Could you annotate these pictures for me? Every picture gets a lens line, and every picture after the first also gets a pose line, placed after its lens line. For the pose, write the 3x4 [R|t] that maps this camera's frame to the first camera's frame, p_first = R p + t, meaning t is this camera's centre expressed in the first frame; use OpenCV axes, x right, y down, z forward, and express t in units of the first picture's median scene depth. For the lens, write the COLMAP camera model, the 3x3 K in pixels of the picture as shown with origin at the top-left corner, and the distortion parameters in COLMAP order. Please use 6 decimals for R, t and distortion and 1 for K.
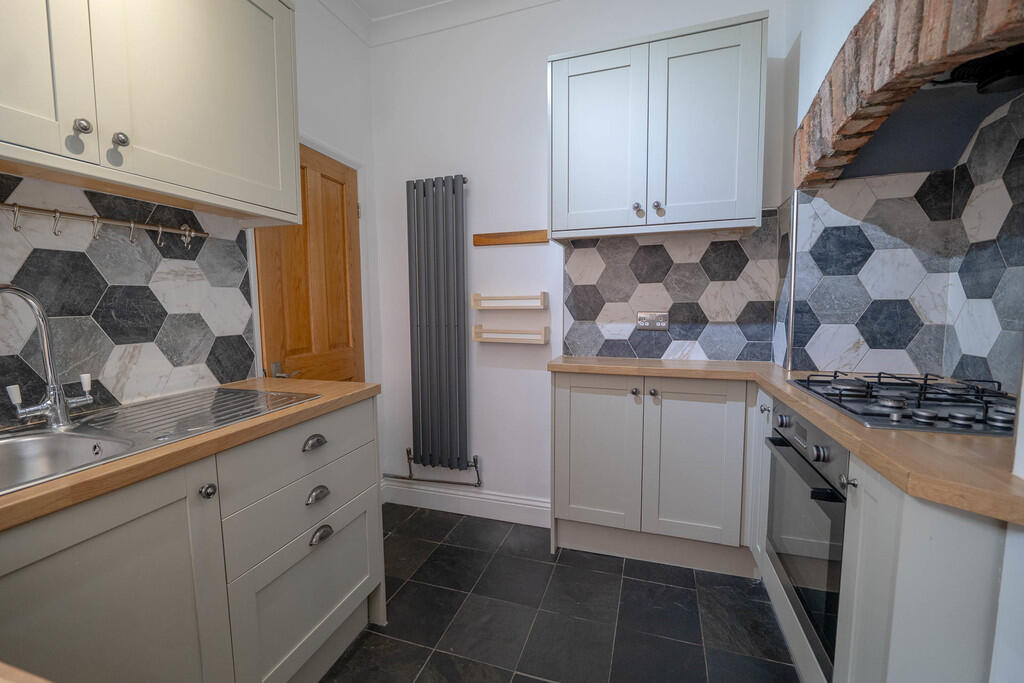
lens RADIAL K [[413.3, 0, 511.2], [0, 413.3, 336.9], [0, 0, 1]] dist [0.002537, 0.000227]
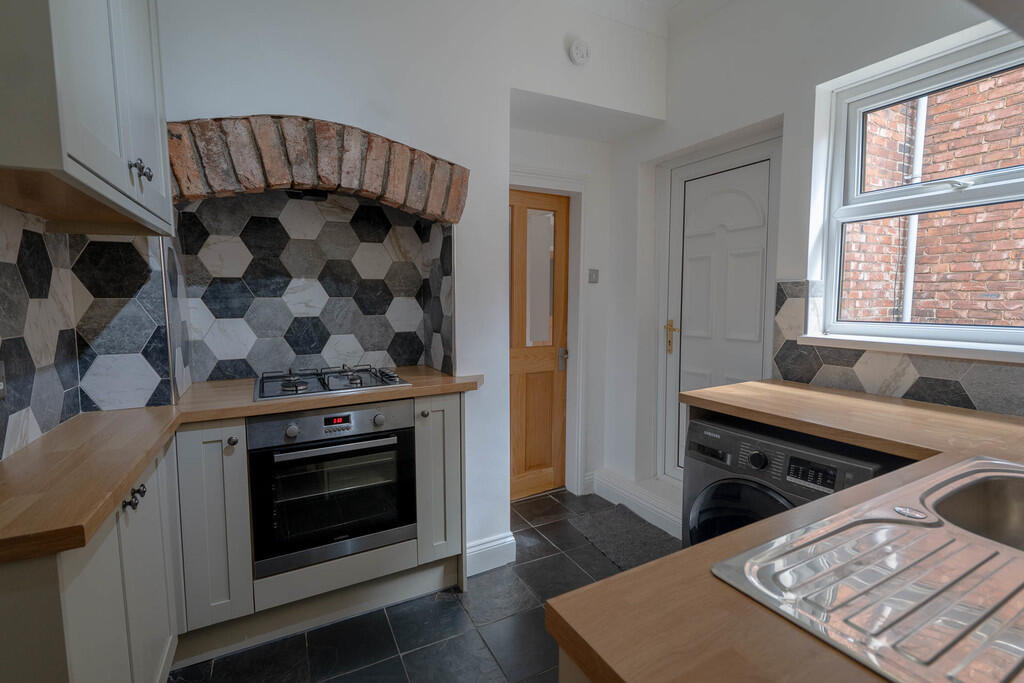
lens RADIAL K [[452.8, 0, 507.5], [0, 452.8, 339.9], [0, 0, 1]] dist [-0.000284, -0.000004]
pose [[-0.719697, -0.041202, 0.693065, -0.601078], [0.080943, 0.986451, 0.142696, -0.163007], [-0.689554, 0.158796, -0.706611, 1.452358]]
